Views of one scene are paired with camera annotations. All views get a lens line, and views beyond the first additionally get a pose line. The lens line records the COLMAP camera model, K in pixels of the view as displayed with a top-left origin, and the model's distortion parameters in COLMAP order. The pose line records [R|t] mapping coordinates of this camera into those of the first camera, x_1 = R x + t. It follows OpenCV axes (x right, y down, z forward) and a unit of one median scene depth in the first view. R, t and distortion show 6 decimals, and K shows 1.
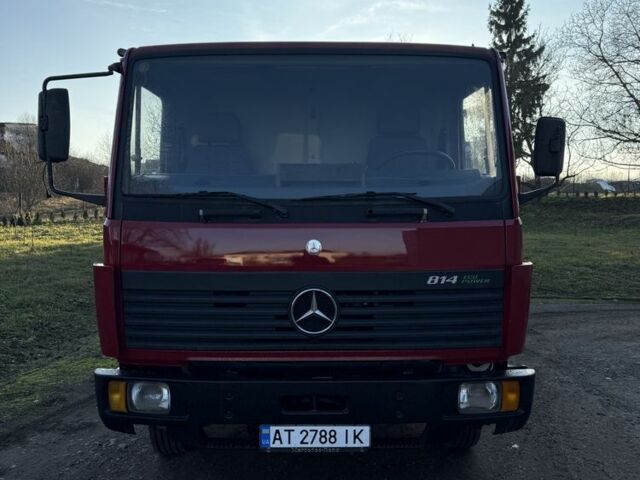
lens RADIAL K [[607.0, 0, 320.0], [0, 607.0, 240.0], [0, 0, 1]] dist [0.101443, -0.219403]
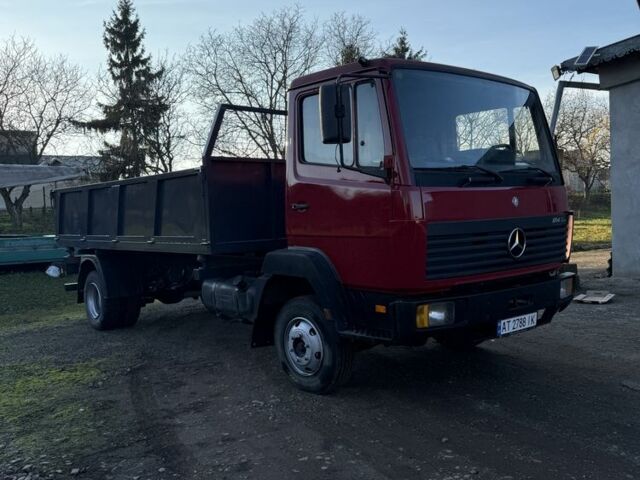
lens RADIAL K [[600.9, 0, 320.0], [0, 600.9, 240.0], [0, 0, 1]] dist [0.164983, -0.302840]
pose [[0.762813, -0.057038, 0.644099, -1.187924], [0.076088, 0.997099, -0.001814, 0.062499], [-0.642127, 0.050392, 0.764940, 0.102598]]
